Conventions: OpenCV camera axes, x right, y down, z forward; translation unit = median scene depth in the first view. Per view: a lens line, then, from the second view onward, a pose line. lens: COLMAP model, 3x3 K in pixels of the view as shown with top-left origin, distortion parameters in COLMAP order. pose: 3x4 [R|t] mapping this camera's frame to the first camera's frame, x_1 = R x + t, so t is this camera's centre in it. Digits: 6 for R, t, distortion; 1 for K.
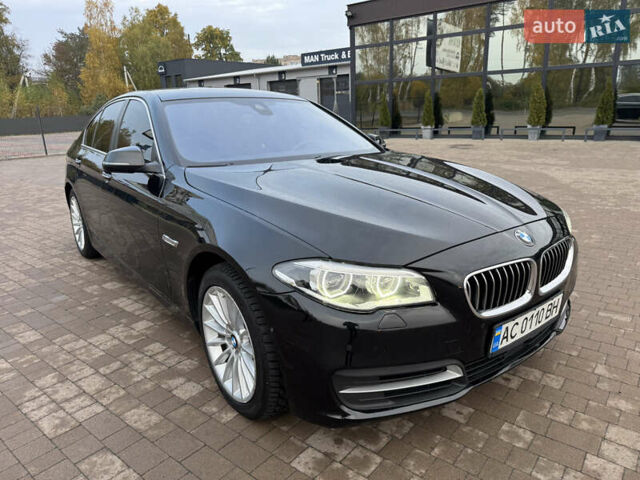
lens RADIAL K [[449.4, 0, 321.3], [0, 449.4, 241.8], [0, 0, 1]] dist [0.035918, -0.043933]
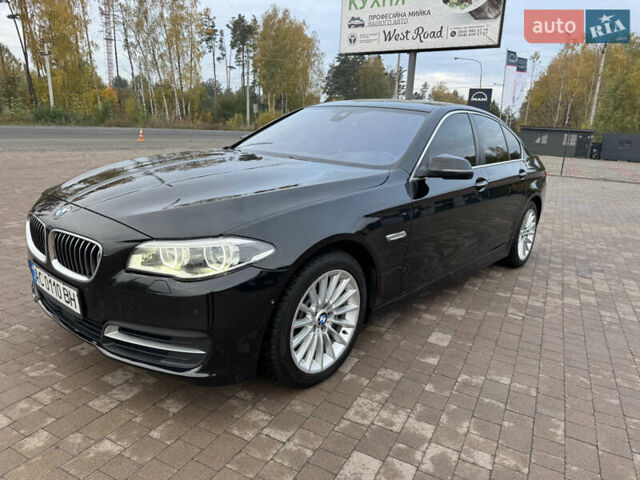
lens RADIAL K [[449.4, 0, 325.9], [0, 449.4, 239.1], [0, 0, 1]] dist [0.035918, -0.043933]
pose [[0.201903, 0.271802, -0.940935, 1.114875], [-0.332870, 0.922575, 0.195072, -0.258159], [0.921104, 0.273824, 0.276745, 0.880041]]
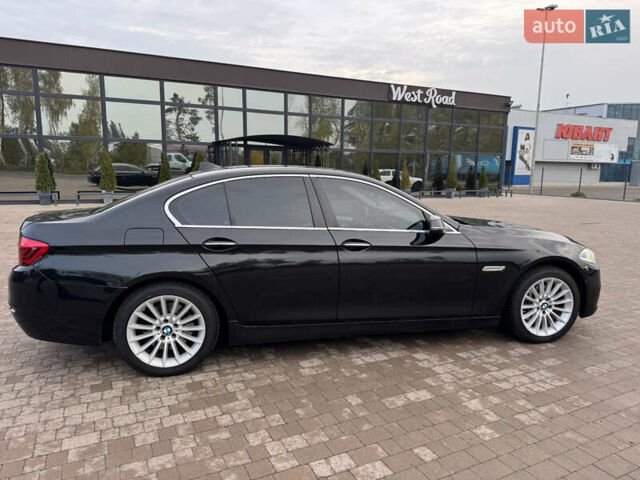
lens RADIAL K [[449.4, 0, 323.6], [0, 449.4, 236.5], [0, 0, 1]] dist [0.035918, -0.043933]
pose [[0.417435, -0.095156, 0.903711, -1.730061], [0.225193, 0.974313, -0.001429, -0.211455], [-0.880361, 0.204106, 0.428141, 0.693833]]
